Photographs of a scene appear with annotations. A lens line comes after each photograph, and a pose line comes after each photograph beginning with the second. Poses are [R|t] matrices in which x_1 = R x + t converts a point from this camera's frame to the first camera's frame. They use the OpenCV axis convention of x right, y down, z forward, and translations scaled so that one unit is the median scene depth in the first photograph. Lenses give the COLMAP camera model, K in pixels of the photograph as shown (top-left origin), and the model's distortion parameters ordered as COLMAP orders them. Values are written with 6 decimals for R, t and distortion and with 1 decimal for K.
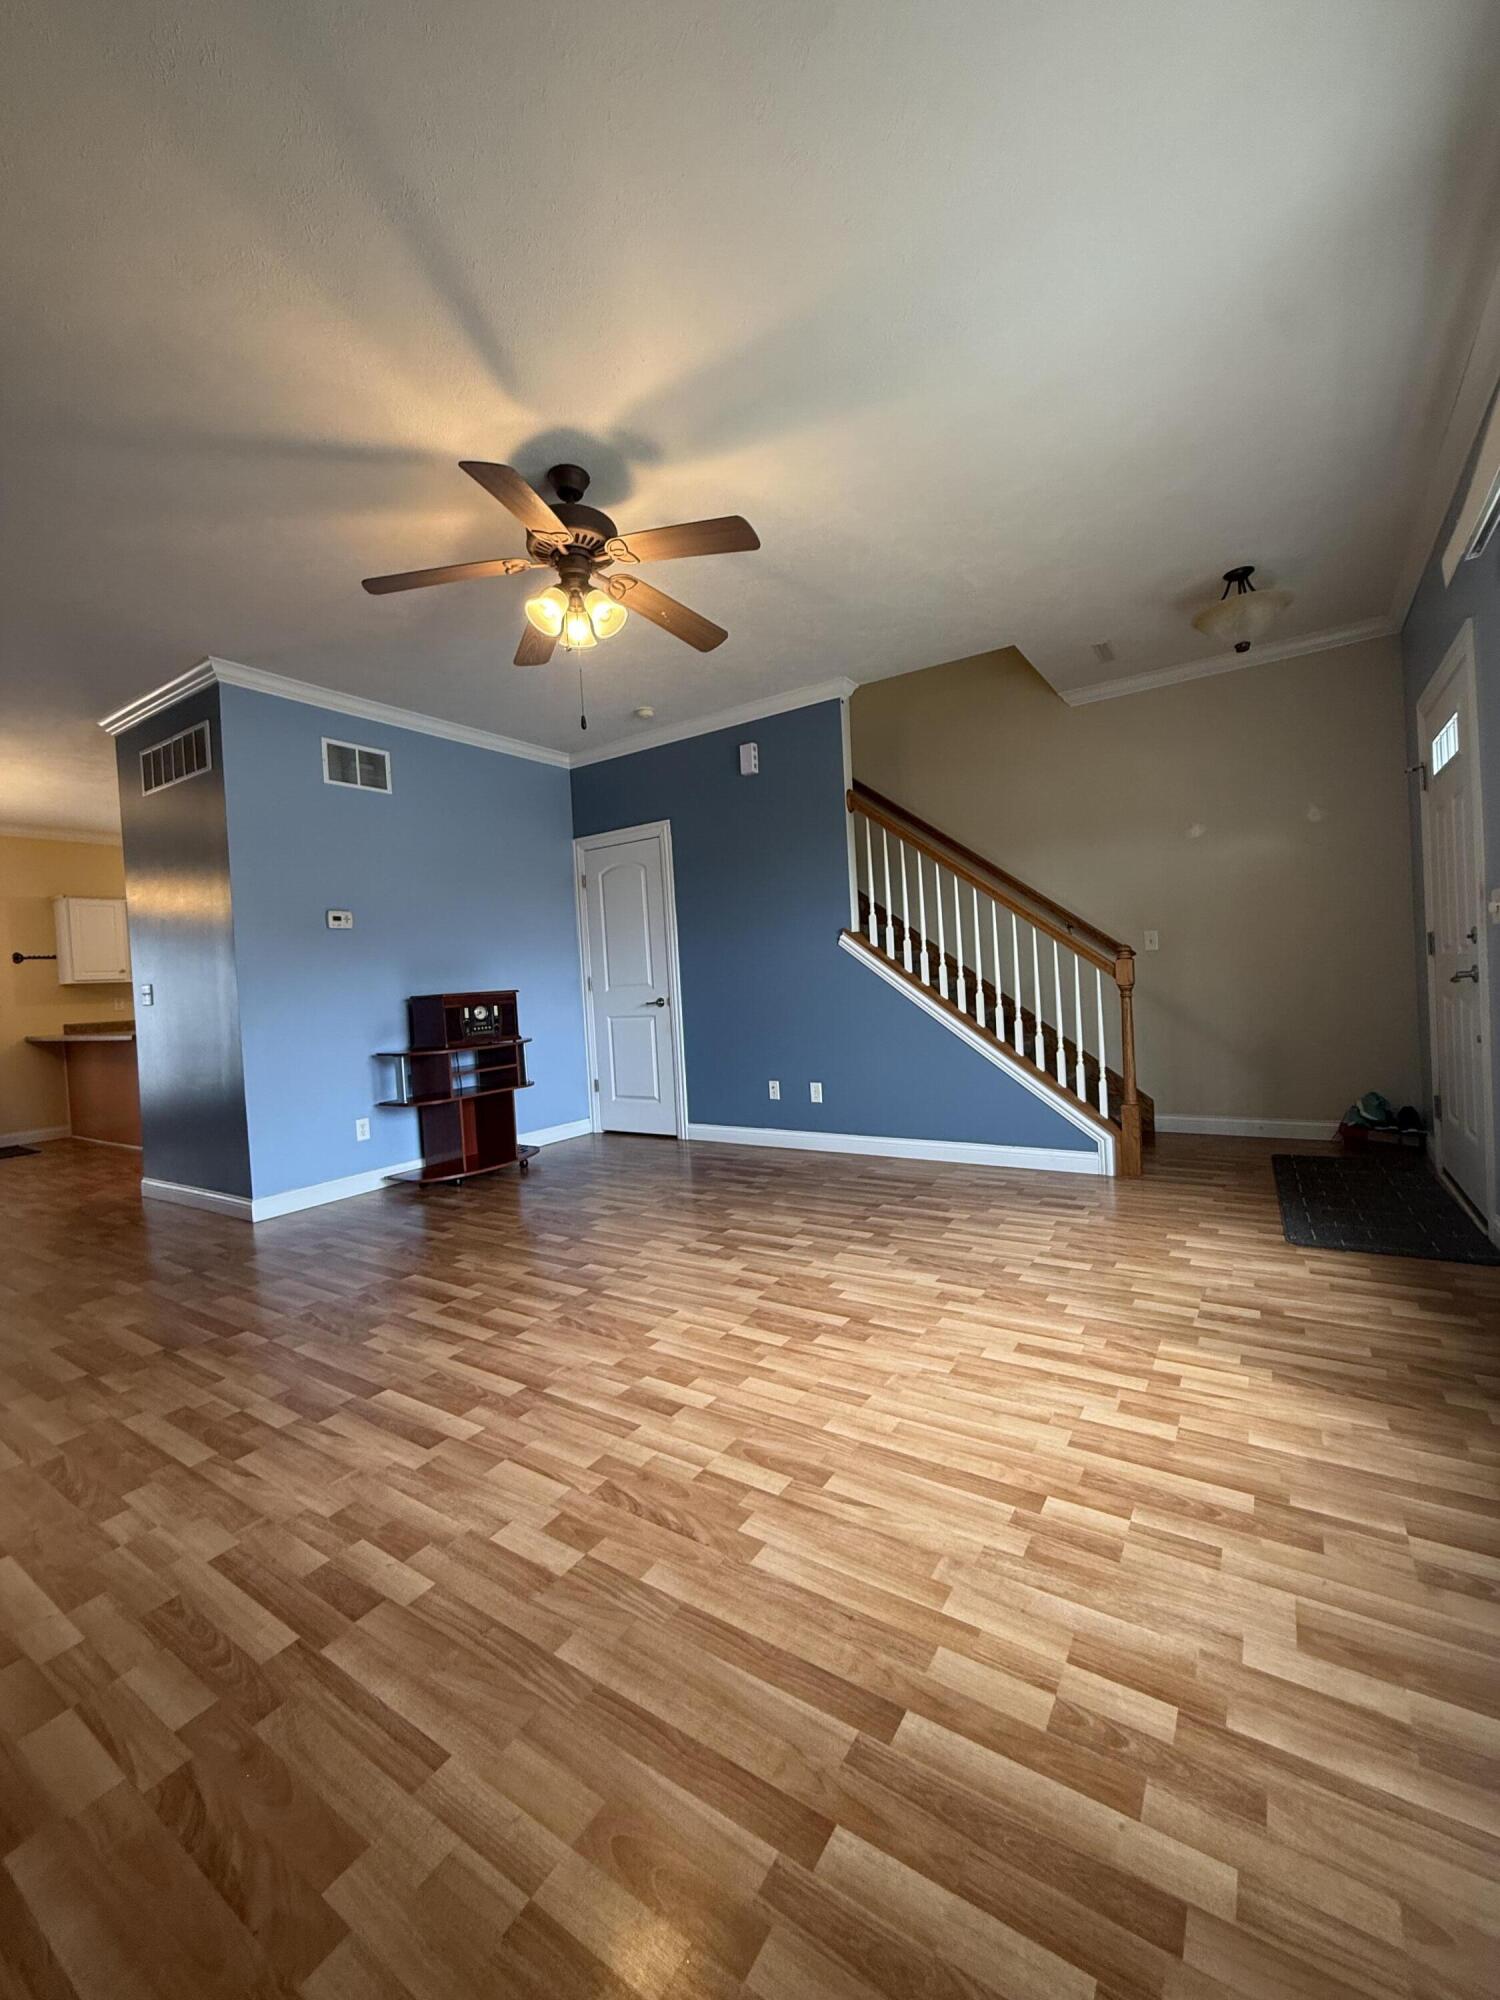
lens RADIAL K [[797.4, 0, 745.6], [0, 797.4, 994.3], [0, 0, 1]] dist [-0.001980, 0.000618]
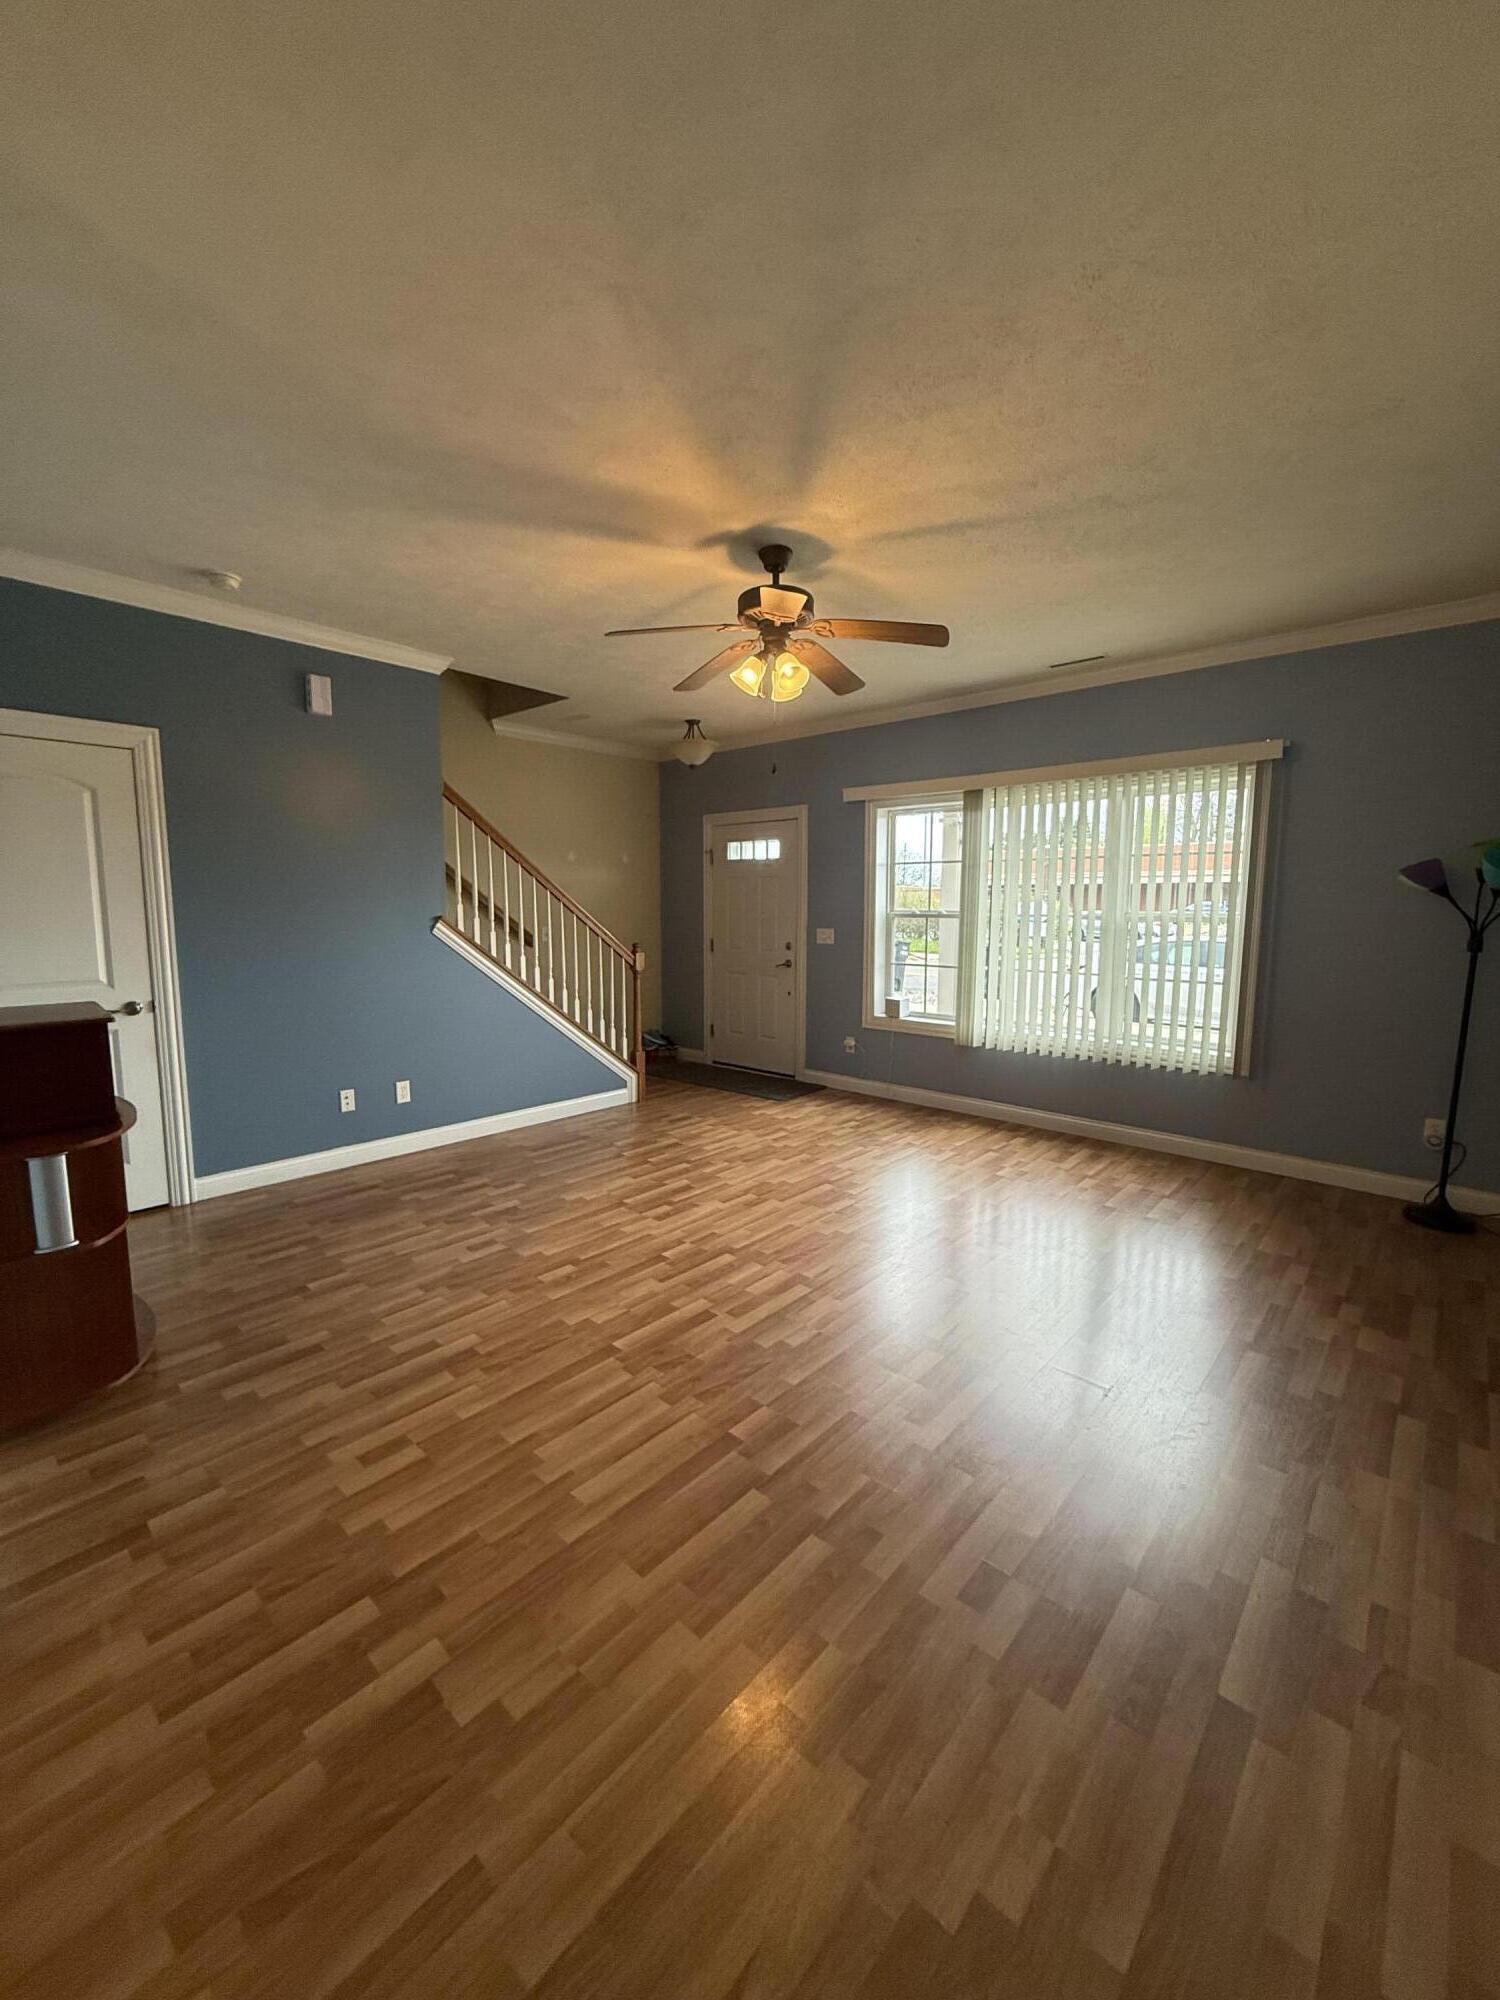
lens RADIAL K [[797.4, 0, 761.4], [0, 797.4, 993.1], [0, 0, 1]] dist [-0.001980, 0.000618]
pose [[0.139793, -0.053821, 0.988717, -1.189289], [0.006687, 0.998550, 0.053411, -0.058475], [-0.990158, -0.000855, 0.139950, 0.721784]]
